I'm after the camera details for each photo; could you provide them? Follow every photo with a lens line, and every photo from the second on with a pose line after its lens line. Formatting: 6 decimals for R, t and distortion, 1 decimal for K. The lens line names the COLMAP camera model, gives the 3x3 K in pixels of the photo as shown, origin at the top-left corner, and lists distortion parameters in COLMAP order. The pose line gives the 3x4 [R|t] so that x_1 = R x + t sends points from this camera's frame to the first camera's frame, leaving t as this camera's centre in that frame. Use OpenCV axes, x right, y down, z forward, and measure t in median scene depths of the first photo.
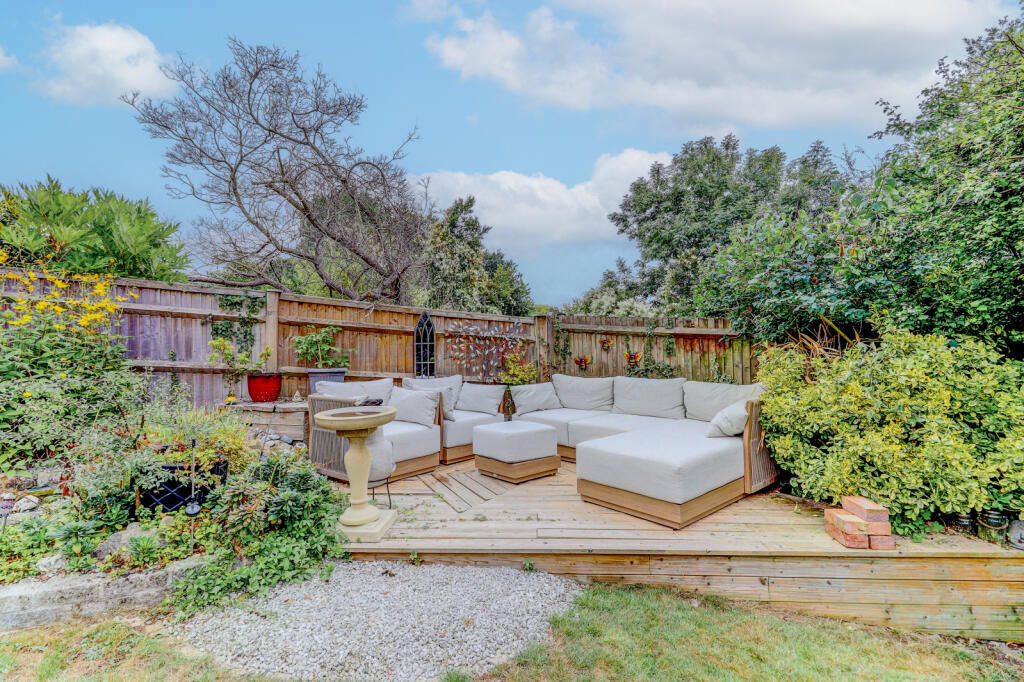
lens RADIAL K [[478.4, 0, 504.3], [0, 478.4, 338.1], [0, 0, 1]] dist [-0.001658, -0.000532]
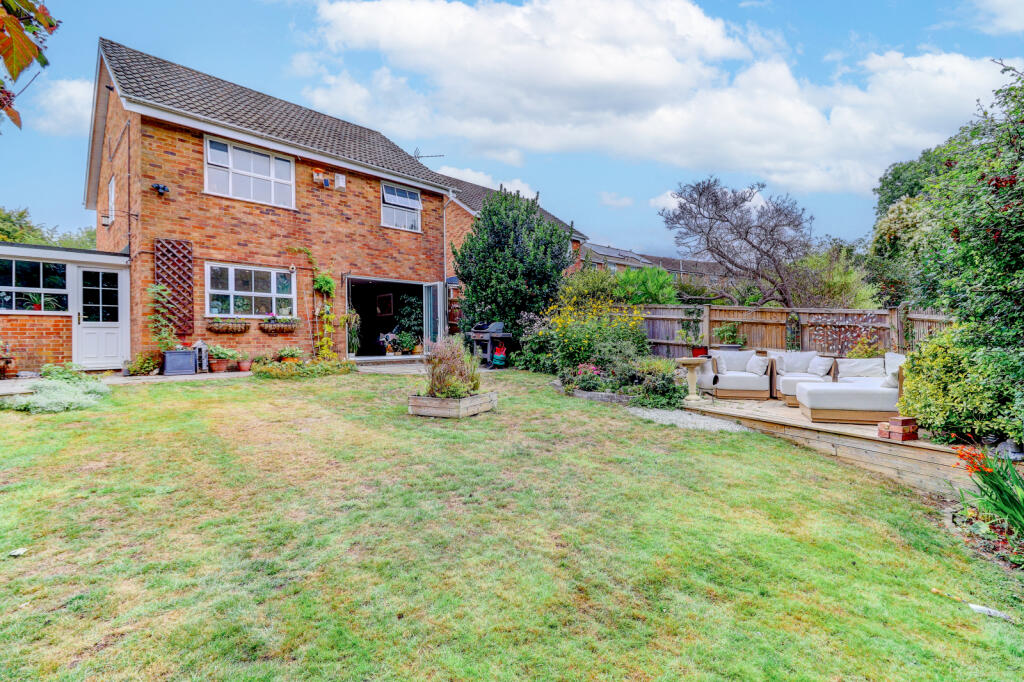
lens RADIAL K [[478.4, 0, 504.3], [0, 478.4, 338.1], [0, 0, 1]] dist [-0.001658, -0.000532]
pose [[0.426584, 0.001406, -0.904447, 0.956116], [0.019541, 0.999751, 0.010771, -0.000344], [0.904237, -0.022268, 0.426451, -0.606269]]
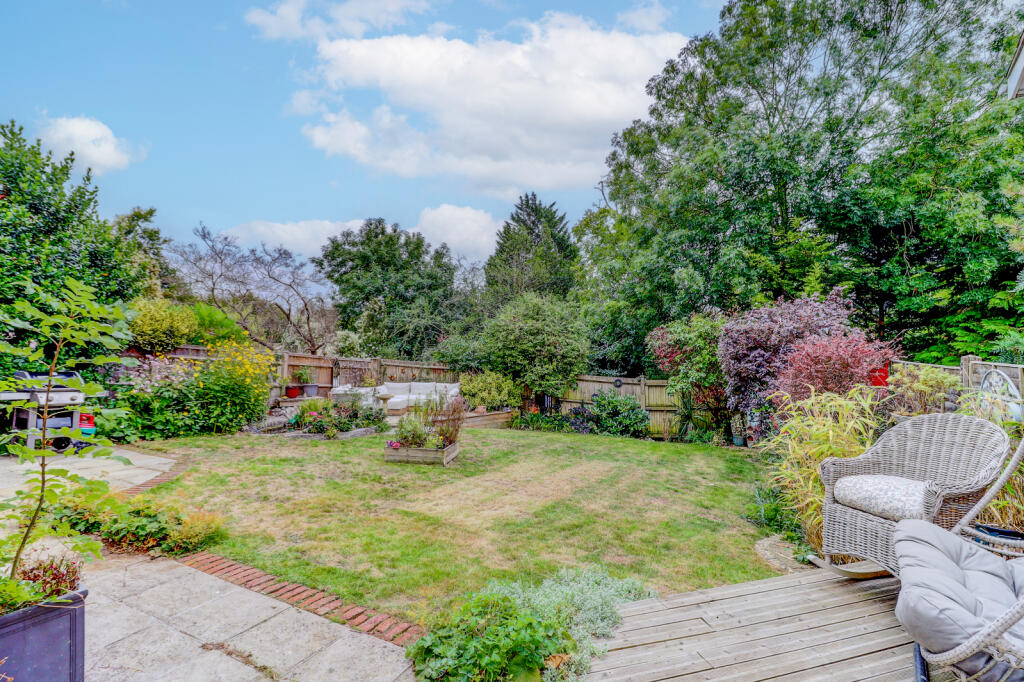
lens RADIAL K [[478.4, 0, 504.3], [0, 478.4, 338.1], [0, 0, 1]] dist [-0.001658, -0.000532]
pose [[0.719858, 0.022329, 0.693762, -1.366506], [-0.024516, 0.999677, -0.006737, -0.181312], [-0.693688, -0.012159, 0.720173, -1.468999]]
